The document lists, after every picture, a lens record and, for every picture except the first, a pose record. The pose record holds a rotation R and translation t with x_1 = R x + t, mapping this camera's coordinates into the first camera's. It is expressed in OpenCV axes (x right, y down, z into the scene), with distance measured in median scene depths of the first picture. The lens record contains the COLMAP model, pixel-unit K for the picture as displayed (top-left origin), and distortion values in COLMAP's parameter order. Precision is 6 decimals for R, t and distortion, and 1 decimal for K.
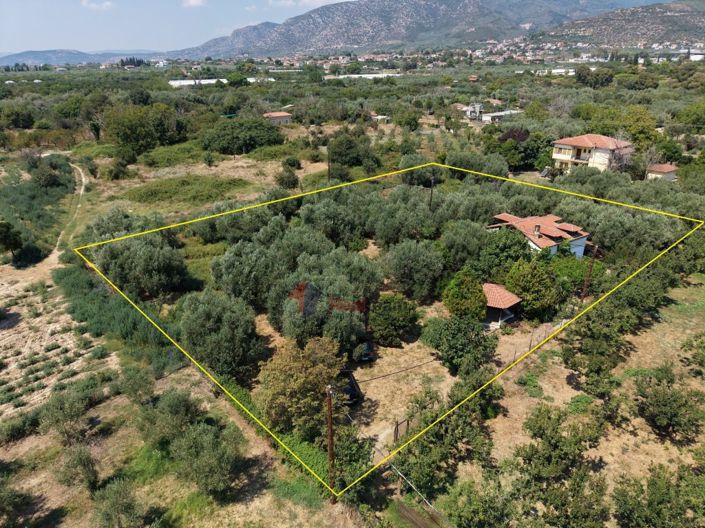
lens RADIAL K [[491.3, 0, 352.5], [0, 491.3, 264.0], [0, 0, 1]] dist [-0.000434, 0.000428]
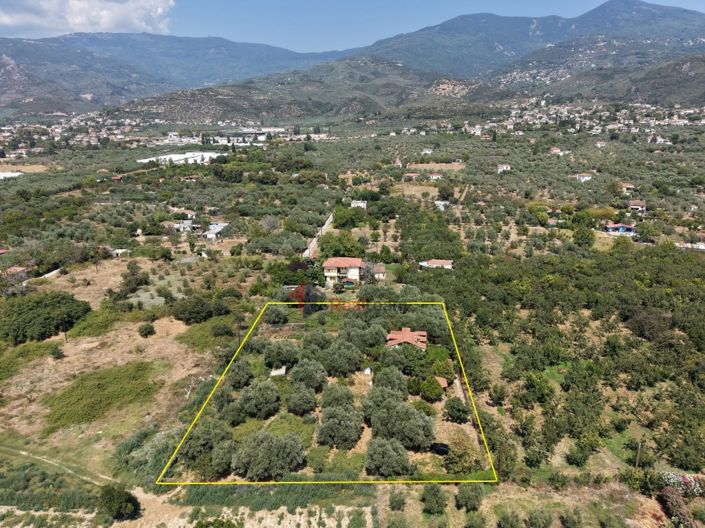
lens RADIAL K [[489.1, 0, 352.5], [0, 489.1, 264.0], [0, 0, 1]] dist [0.063670, -0.099863]
pose [[0.669790, -0.216172, 0.710388, -0.104407], [0.281097, 0.959303, 0.026885, -0.045031], [-0.687289, 0.181681, 0.703296, -0.025637]]
